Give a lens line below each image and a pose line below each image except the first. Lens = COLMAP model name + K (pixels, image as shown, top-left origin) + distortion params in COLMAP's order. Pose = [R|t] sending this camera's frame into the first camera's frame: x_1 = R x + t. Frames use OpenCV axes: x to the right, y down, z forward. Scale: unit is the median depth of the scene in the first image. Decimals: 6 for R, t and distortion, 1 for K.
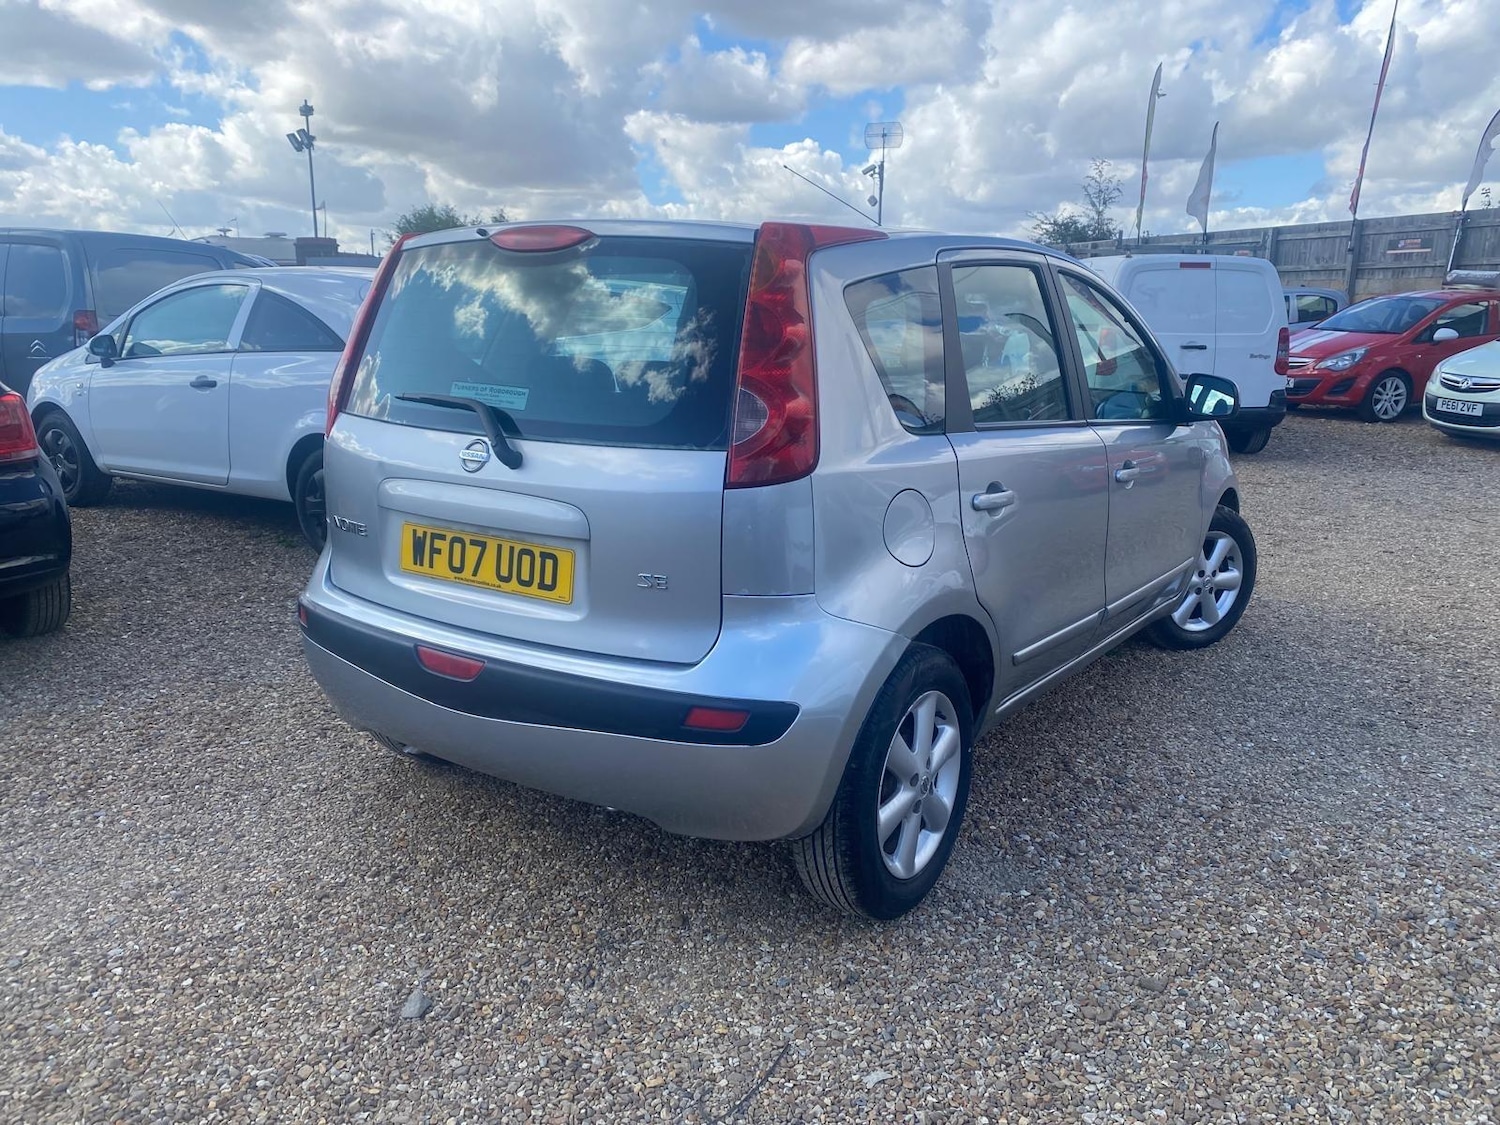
lens RADIAL K [[1145.1, 0, 747.3], [0, 1145.1, 565.5], [0, 0, 1]] dist [0.009673, 0.006456]
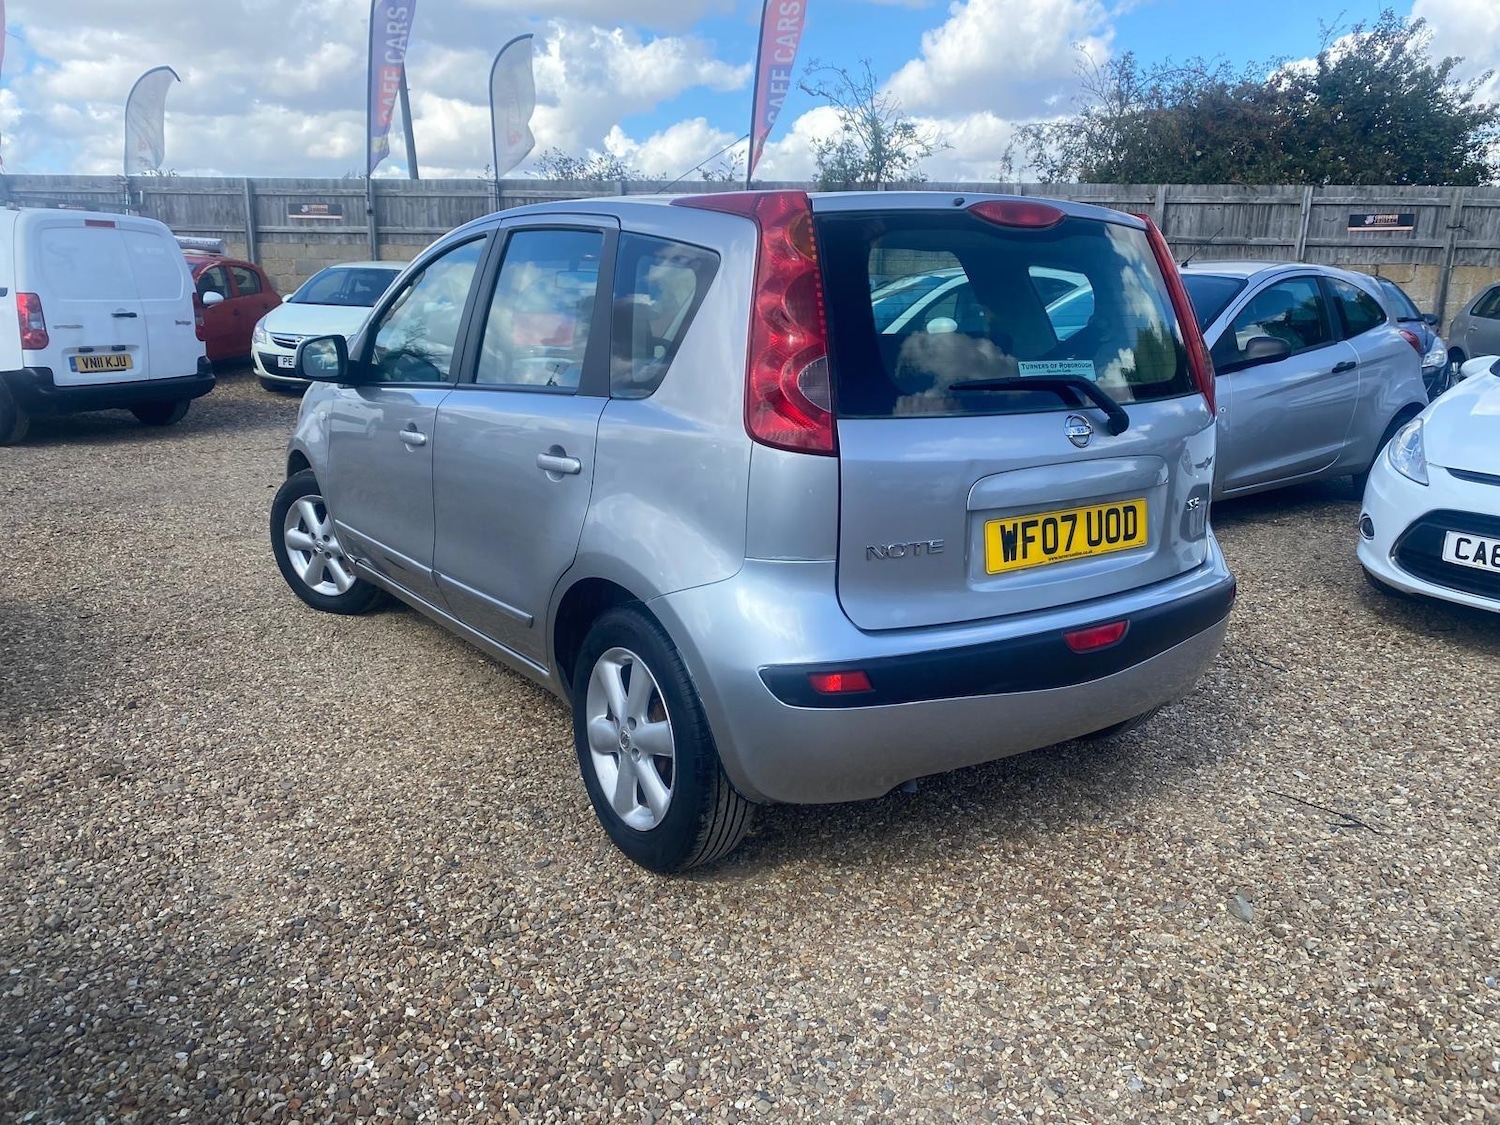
lens RADIAL K [[1159.2, 0, 751.4], [0, 1159.2, 556.7], [0, 0, 1]] dist [0.010711, -0.001991]
pose [[0.361458, -0.218445, 0.906438, -1.248236], [0.198026, 0.967975, 0.154308, -0.195946], [-0.911117, 0.123722, 0.393140, 0.840110]]
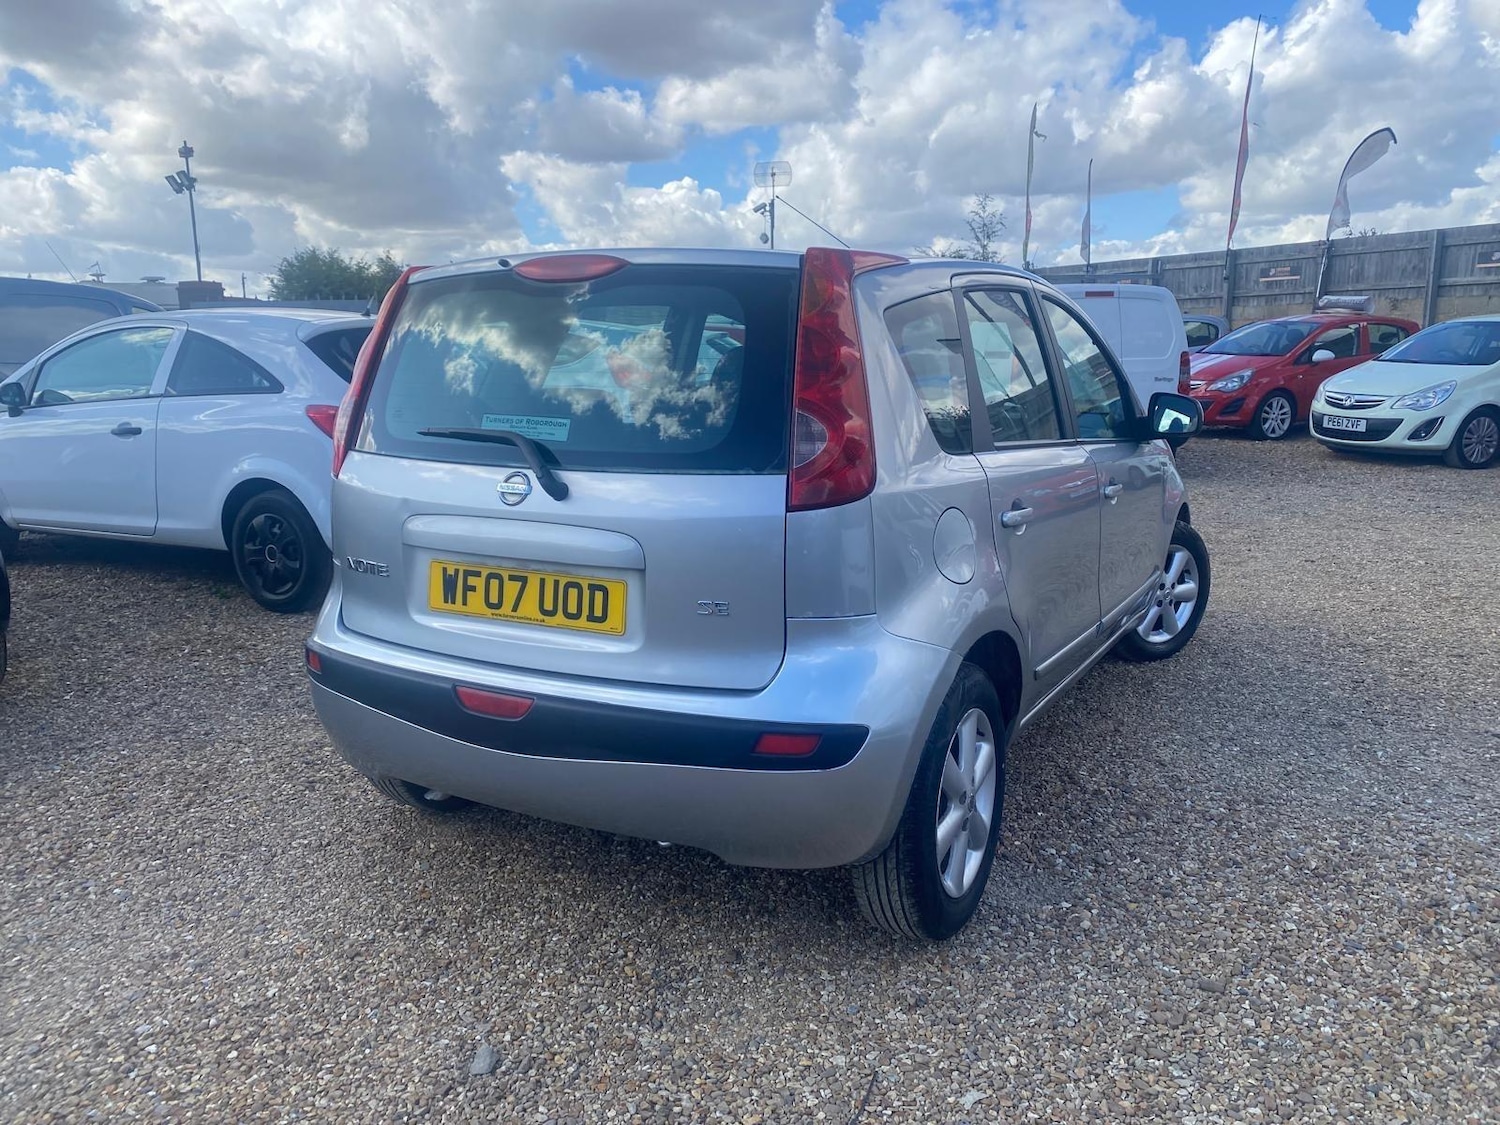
lens RADIAL K [[1146.6, 0, 745.0], [0, 1146.6, 560.8], [0, 0, 1]] dist [0.012361, 0.001234]
pose [[0.995282, -0.036836, 0.089763, -0.126901], [0.039939, 0.998656, -0.033025, 0.005755], [-0.088426, 0.036454, 0.995415, 0.008177]]
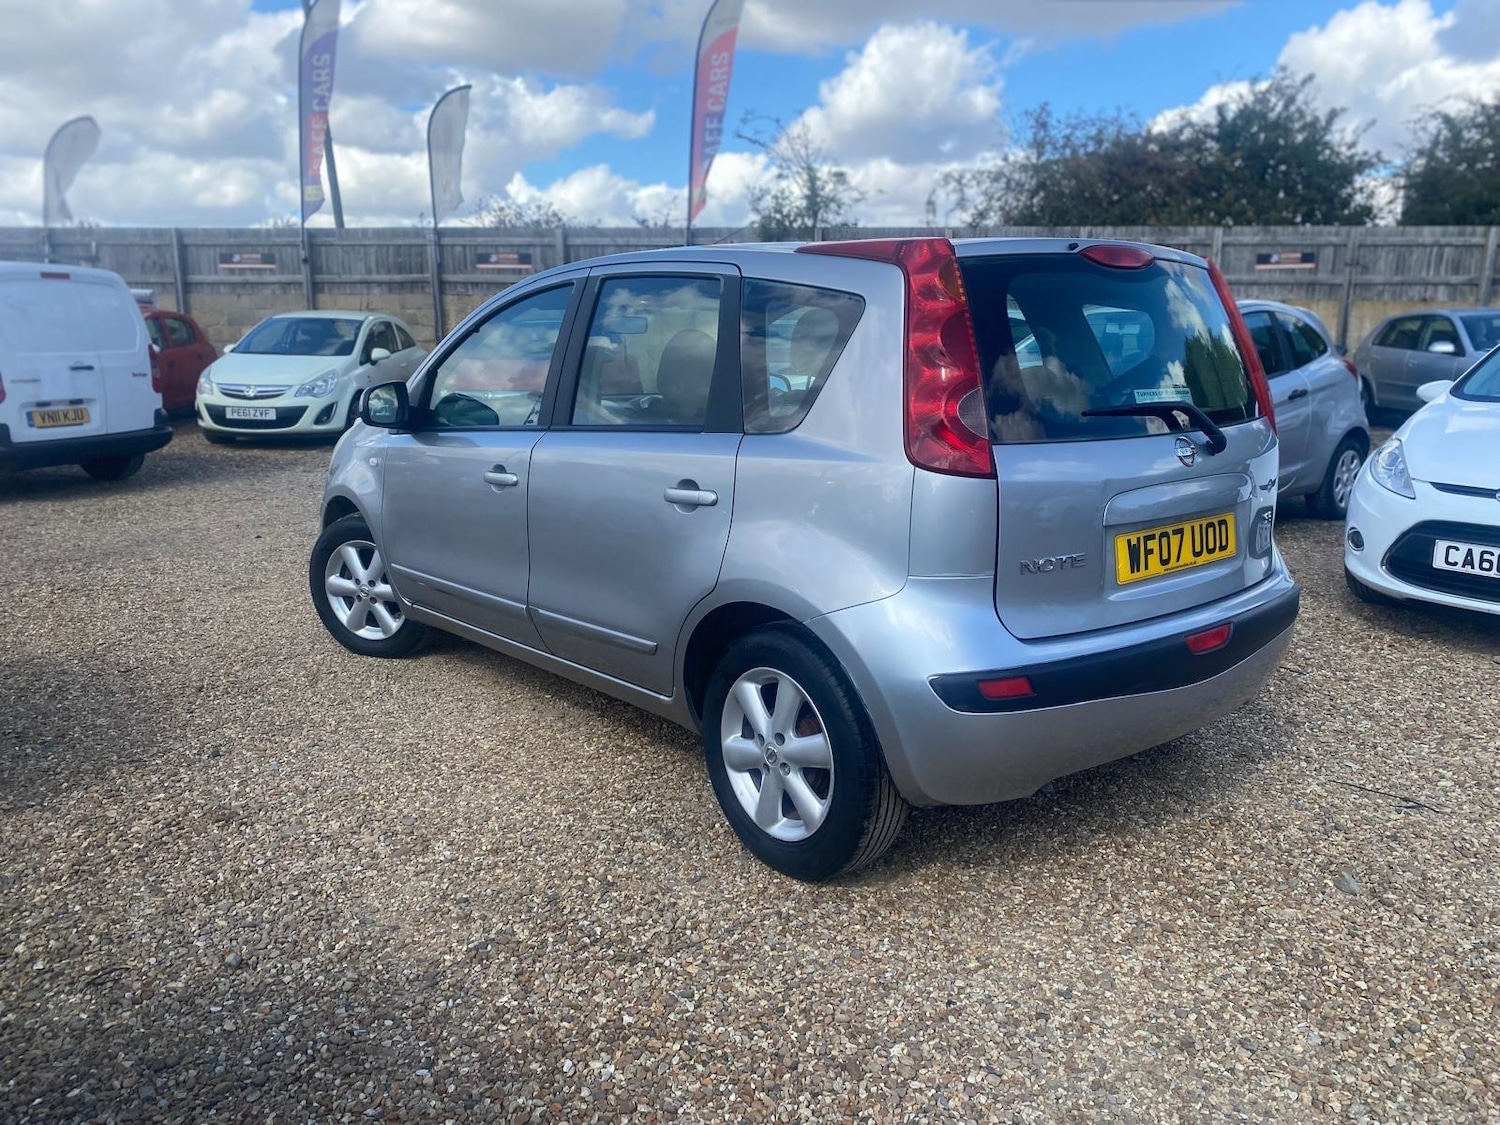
lens RADIAL K [[1155.9, 0, 762.6], [0, 1155.9, 557.4], [0, 0, 1]] dist [0.015118, -0.008504]
pose [[0.276834, -0.197753, 0.940349, -1.375060], [0.218615, 0.965894, 0.138766, -0.233358], [-0.935719, 0.167159, 0.310624, 1.011946]]
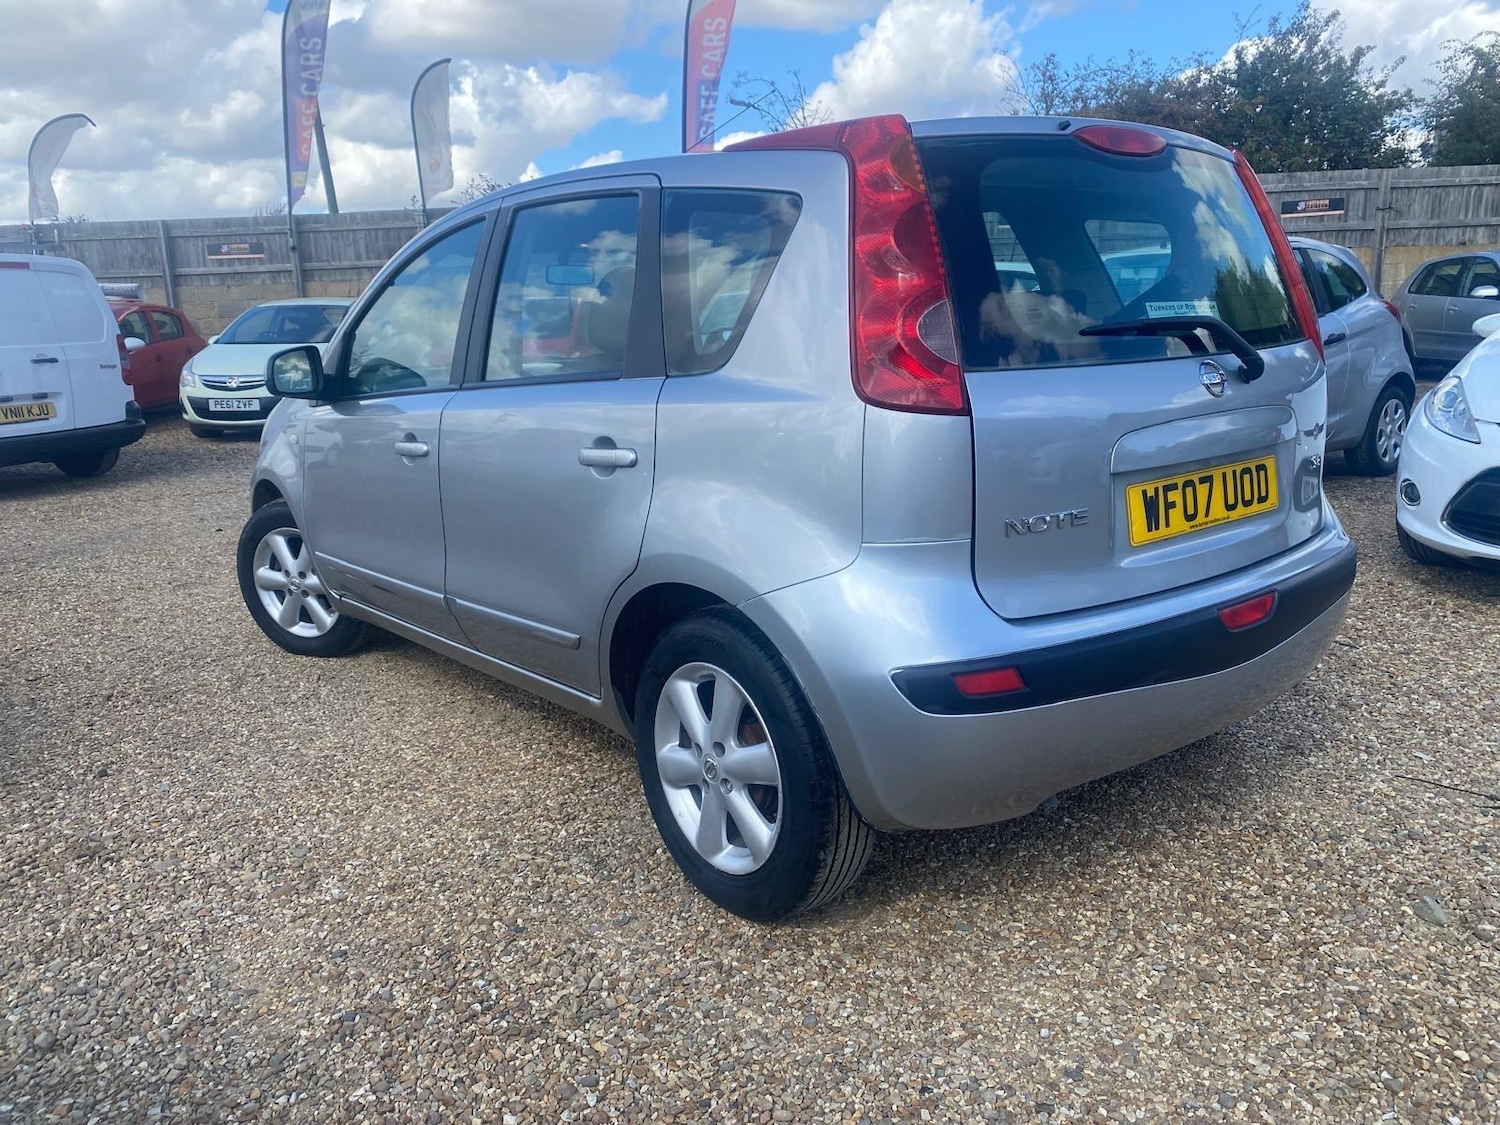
lens RADIAL K [[1159.9, 0, 745.7], [0, 1159.9, 554.2], [0, 0, 1]] dist [0.010082, -0.001928]
pose [[0.301434, -0.217773, 0.928285, -1.169156], [0.252323, 0.957079, 0.142593, -0.178741], [-0.919495, 0.191245, 0.343445, 1.009789]]
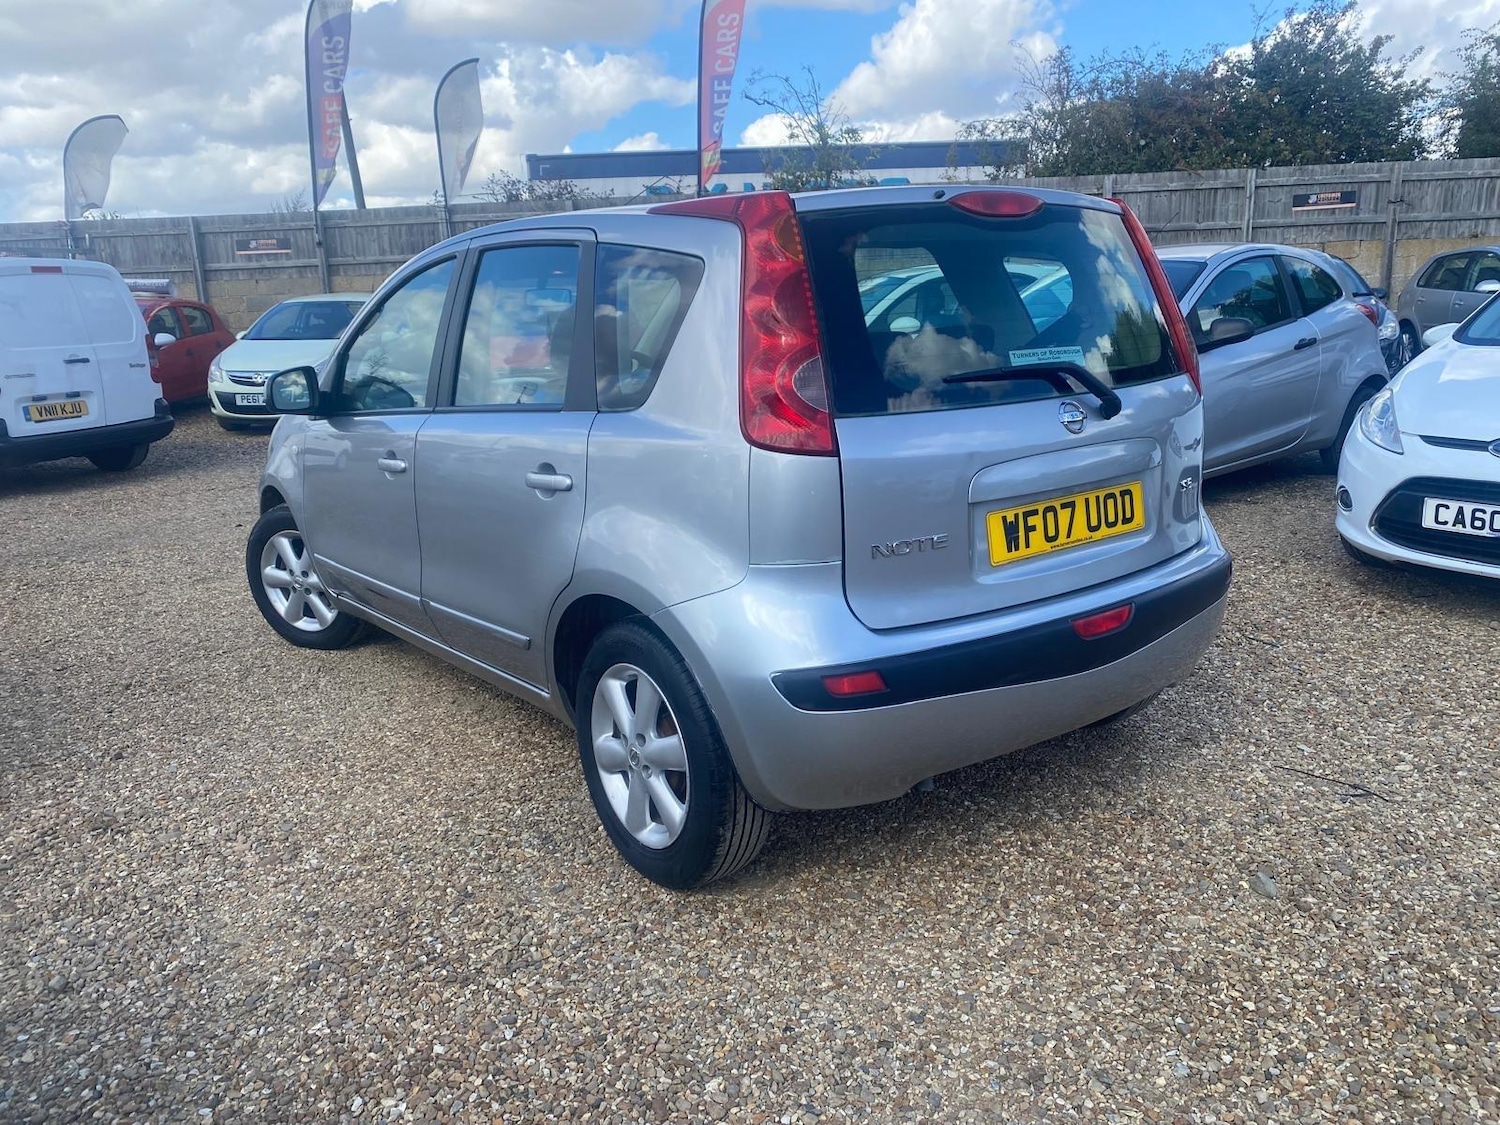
lens RADIAL K [[1159.2, 0, 751.4], [0, 1159.2, 556.7], [0, 0, 1]] dist [0.010711, -0.001991]
pose [[0.322756, -0.231011, 0.917857, -1.248310], [0.252990, 0.955528, 0.151531, -0.197043], [-0.912044, 0.183301, 0.366846, 0.870486]]
